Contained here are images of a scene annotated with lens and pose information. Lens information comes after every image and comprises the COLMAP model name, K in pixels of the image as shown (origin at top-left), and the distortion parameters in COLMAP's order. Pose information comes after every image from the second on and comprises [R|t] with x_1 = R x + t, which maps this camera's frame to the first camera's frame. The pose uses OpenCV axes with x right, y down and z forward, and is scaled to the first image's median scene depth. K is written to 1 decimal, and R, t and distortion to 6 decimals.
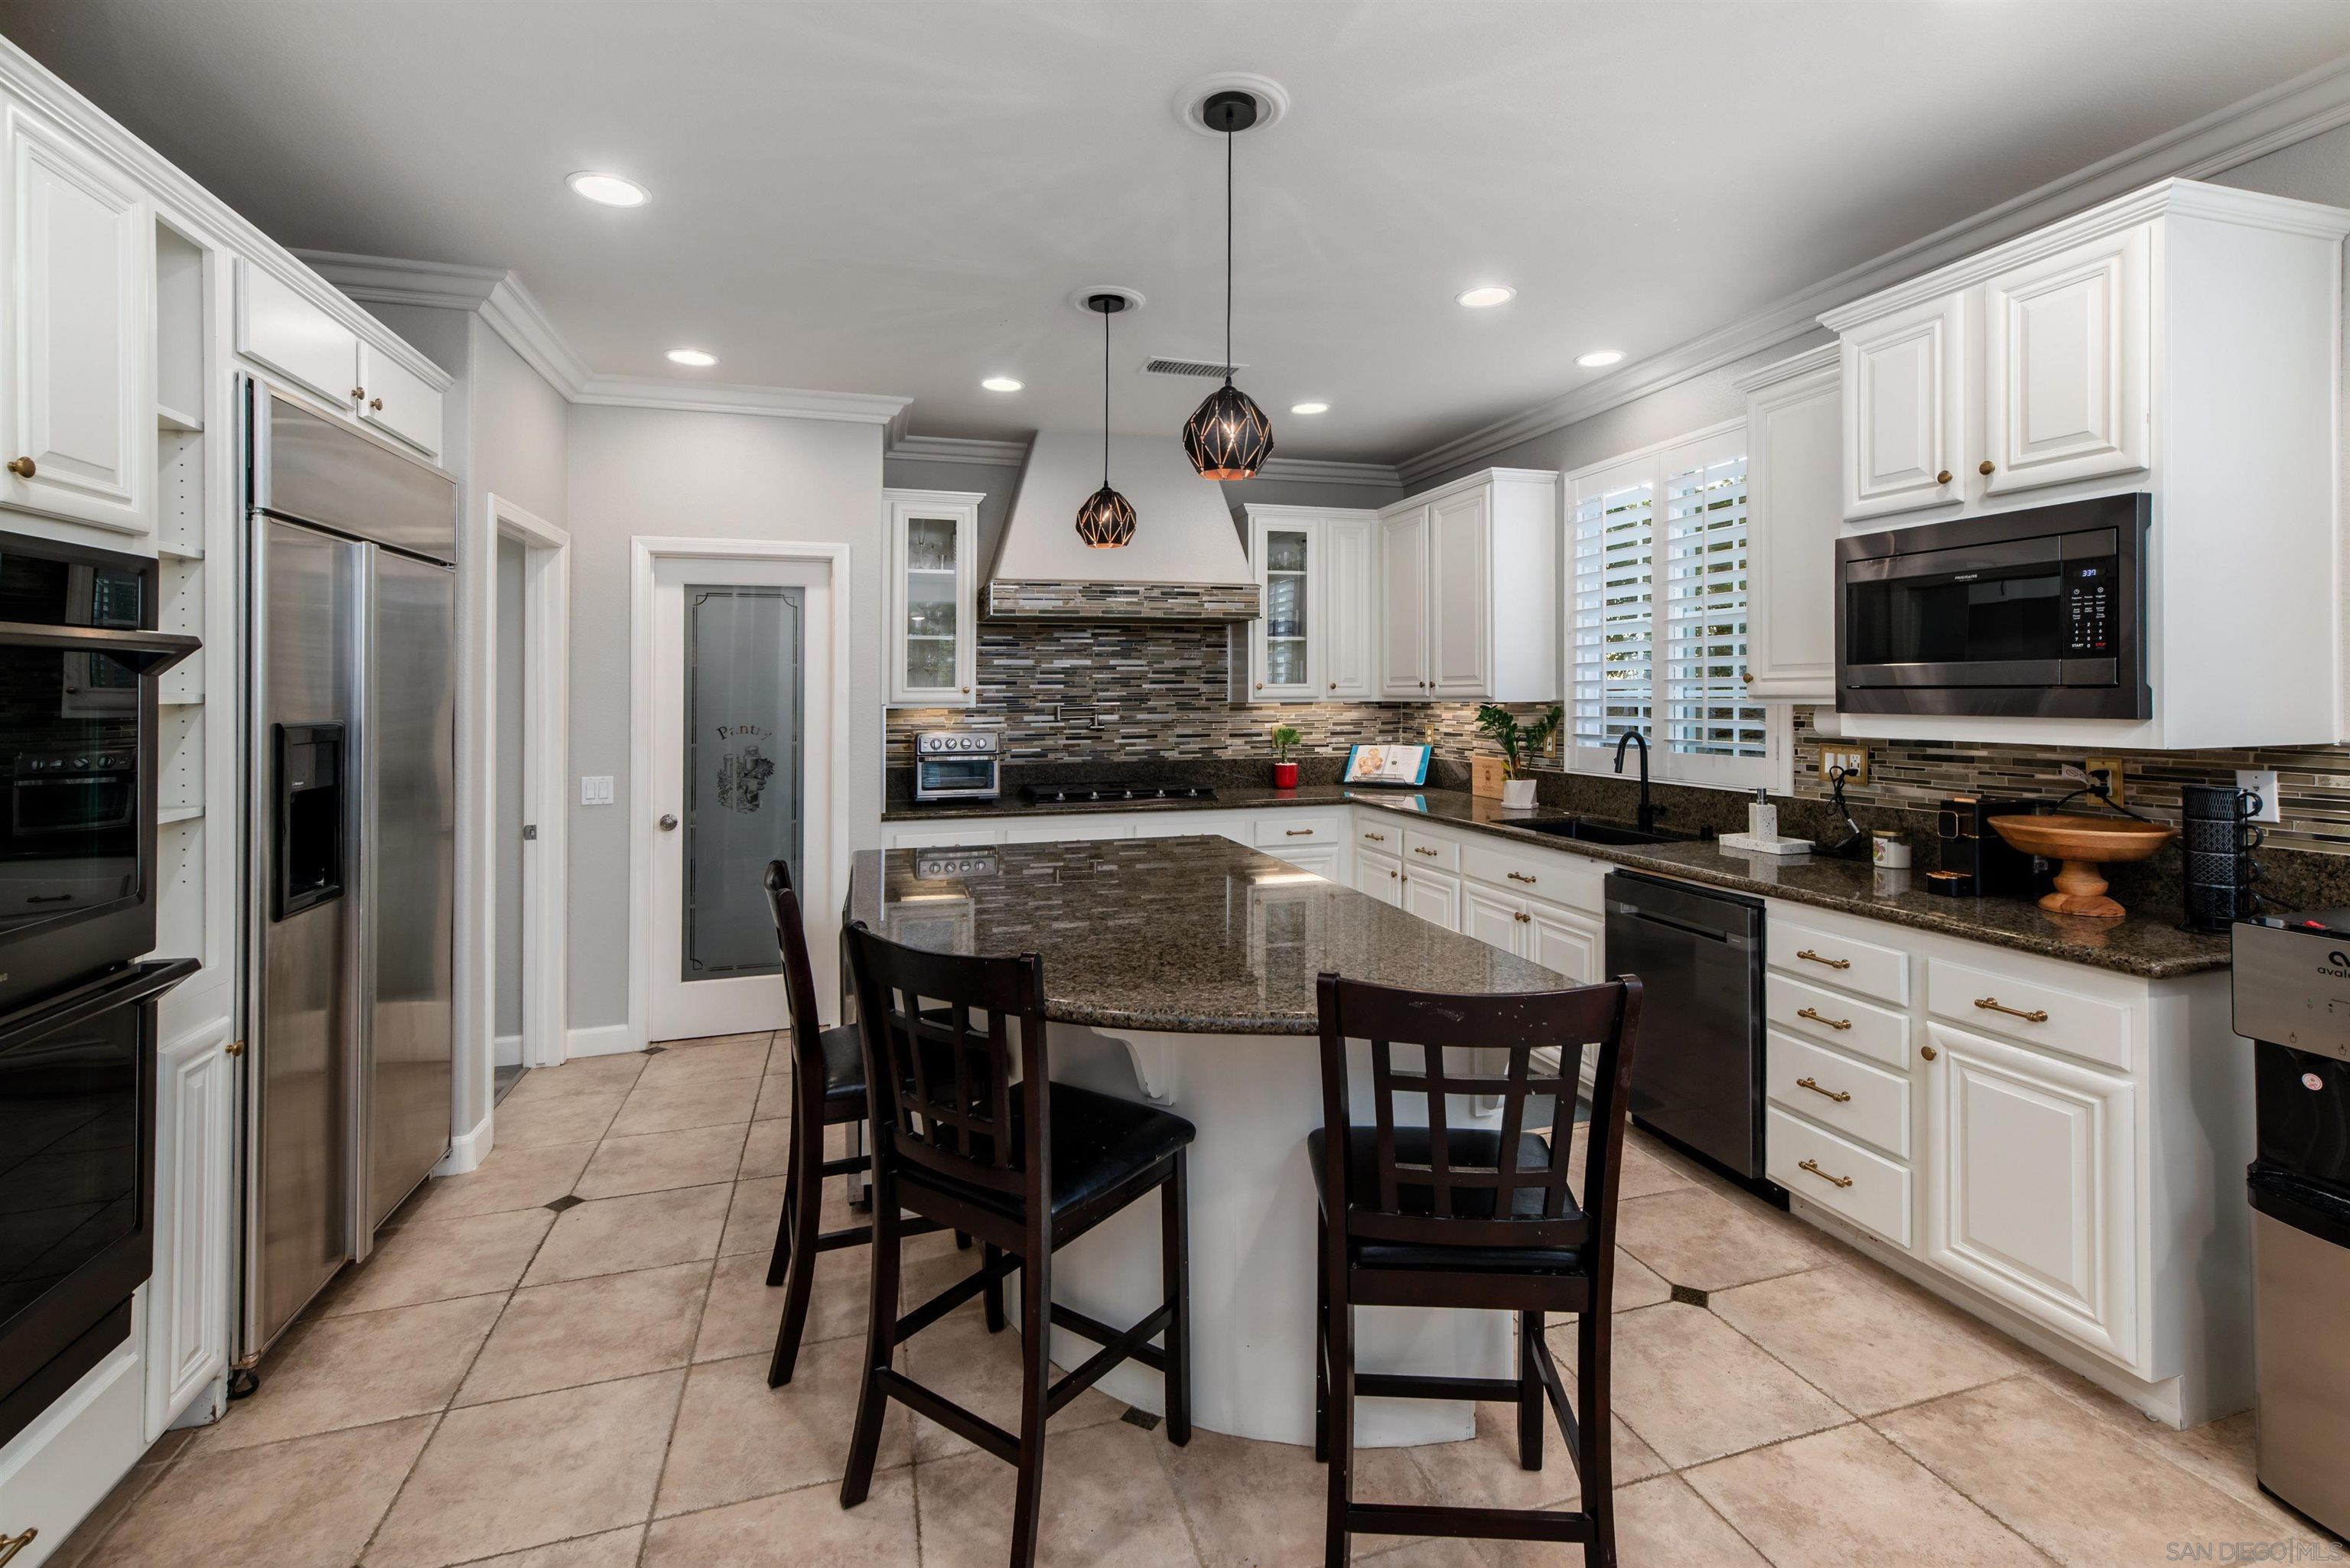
lens RADIAL K [[1058.2, 0, 1167.8], [0, 1058.2, 686.1], [0, 0, 1]] dist [0.003215, 0.000223]
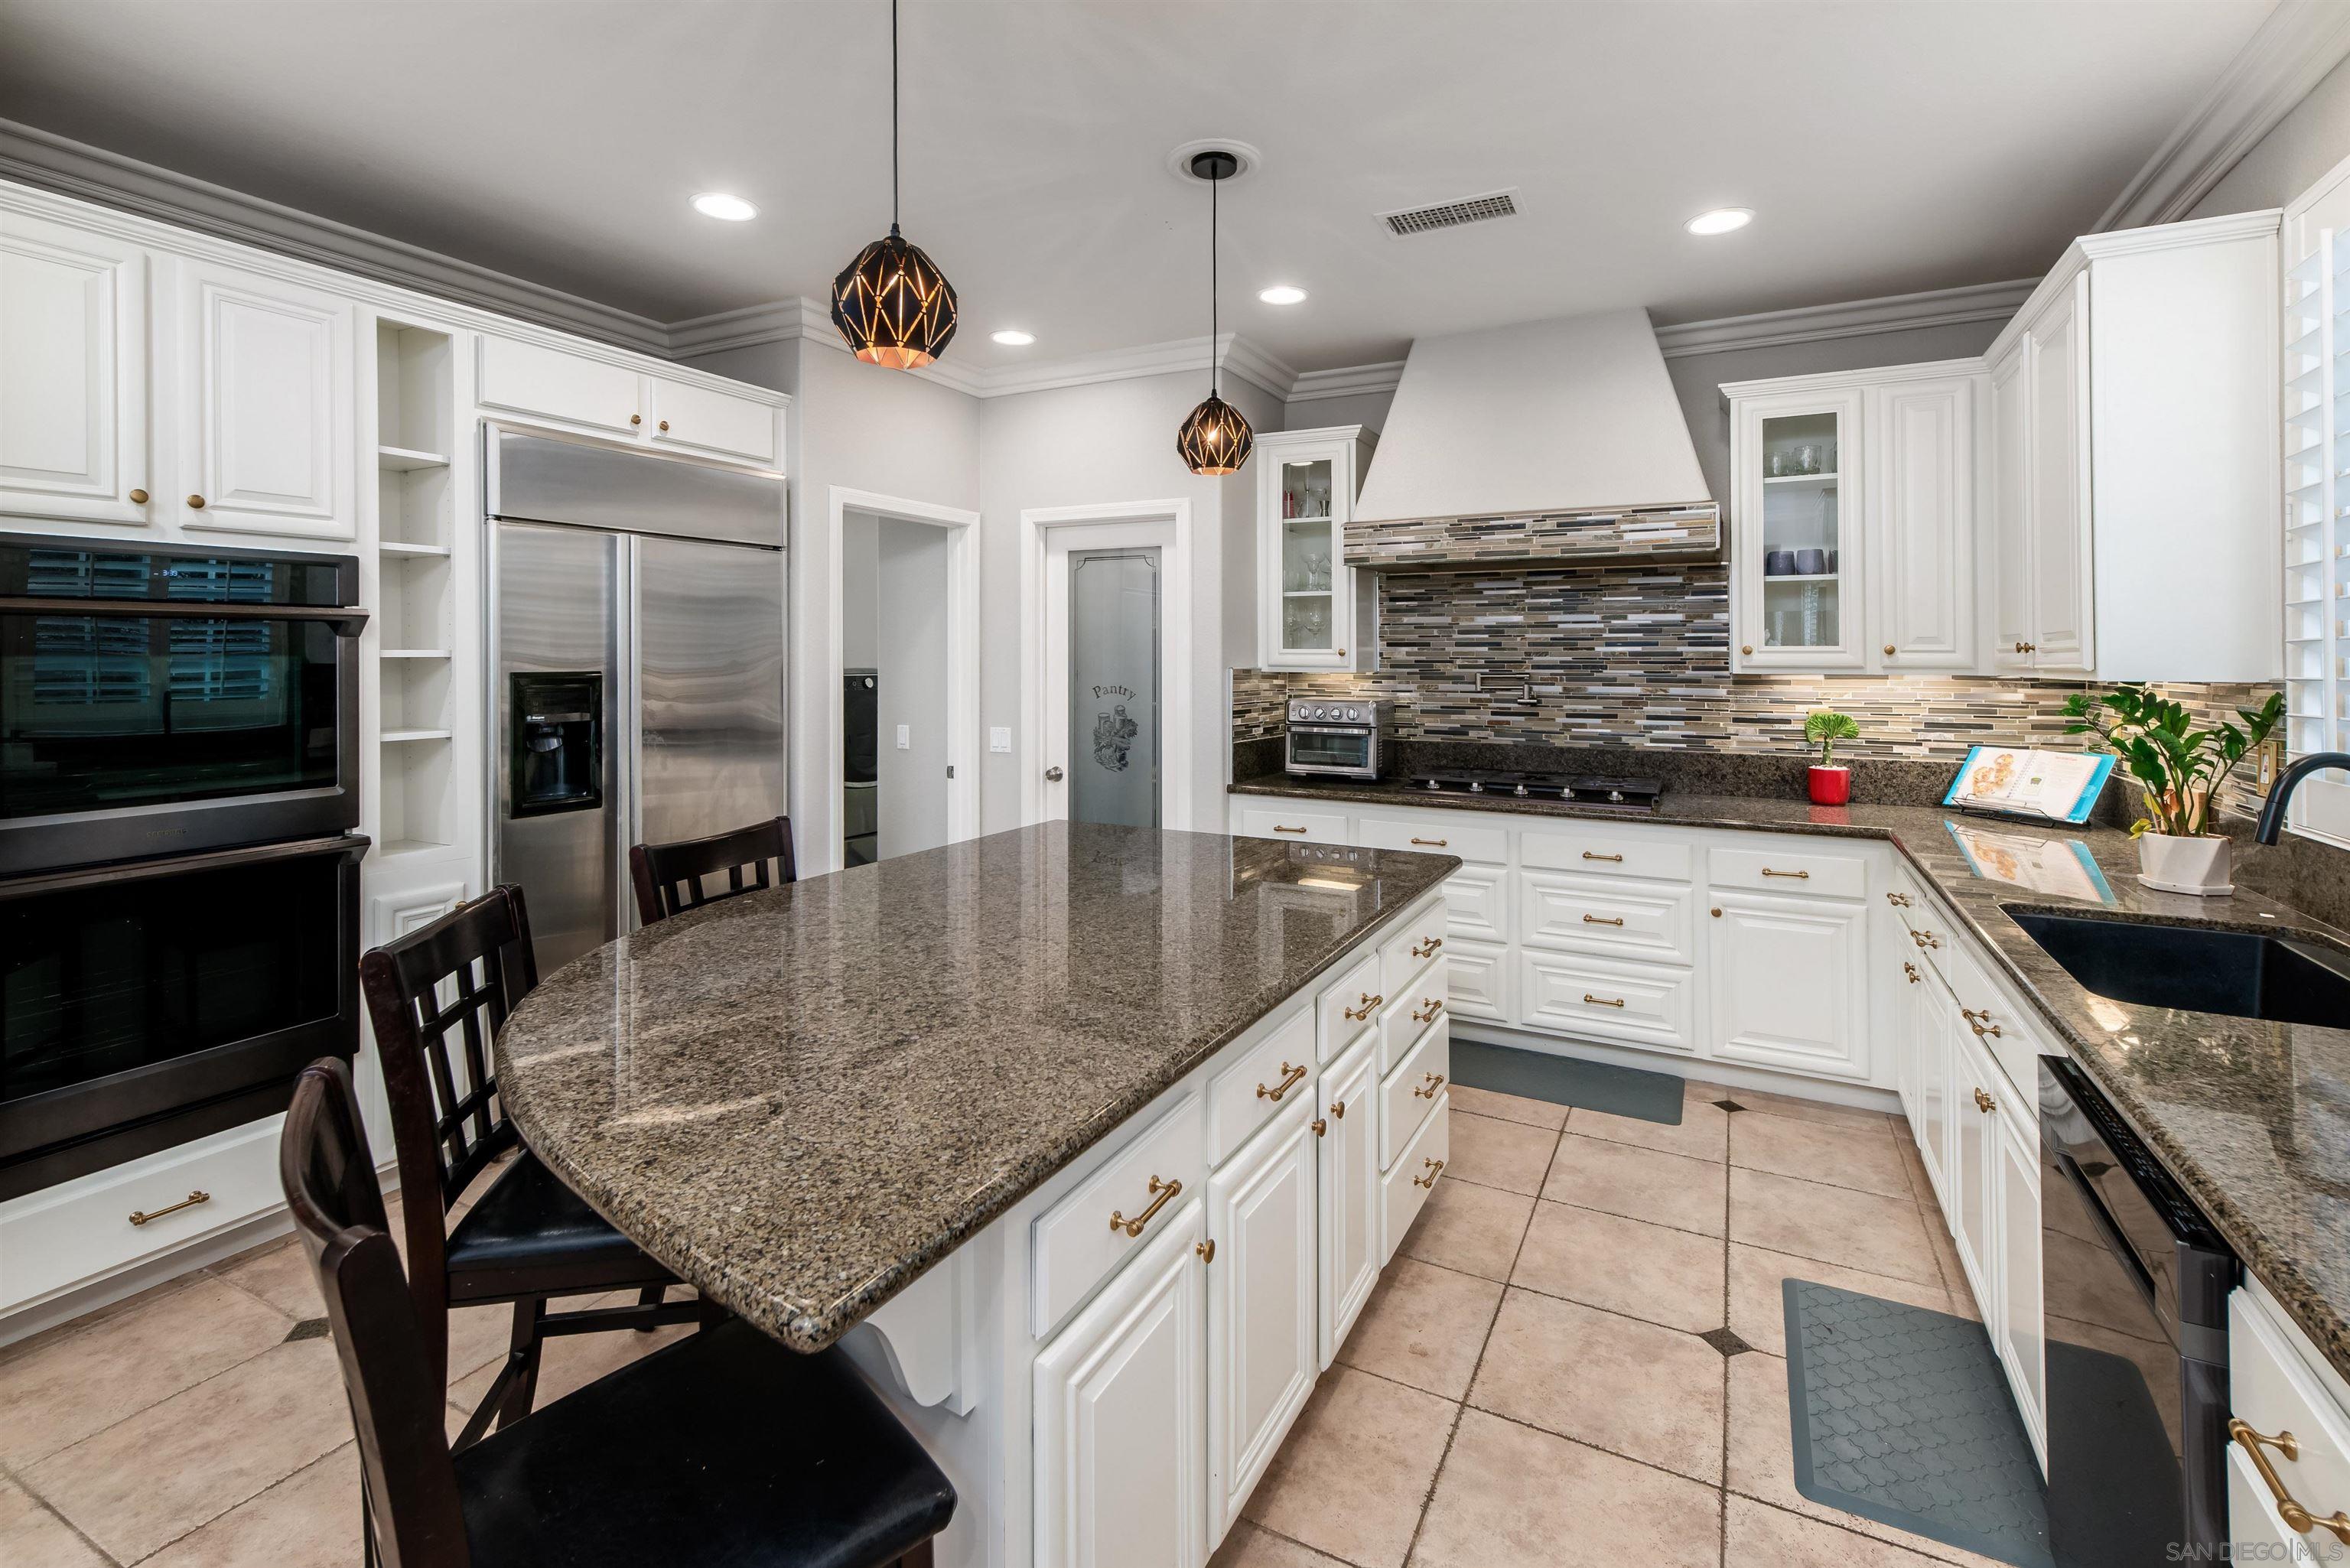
lens RADIAL K [[1058.2, 0, 1184.4], [0, 1058.2, 643.5], [0, 0, 1]] dist [0.003215, 0.000223]
pose [[0.719258, 0.000337, -0.694743, 0.303540], [-0.003625, 0.999988, -0.003268, -0.000338], [0.694734, 0.004869, 0.719251, 0.263531]]
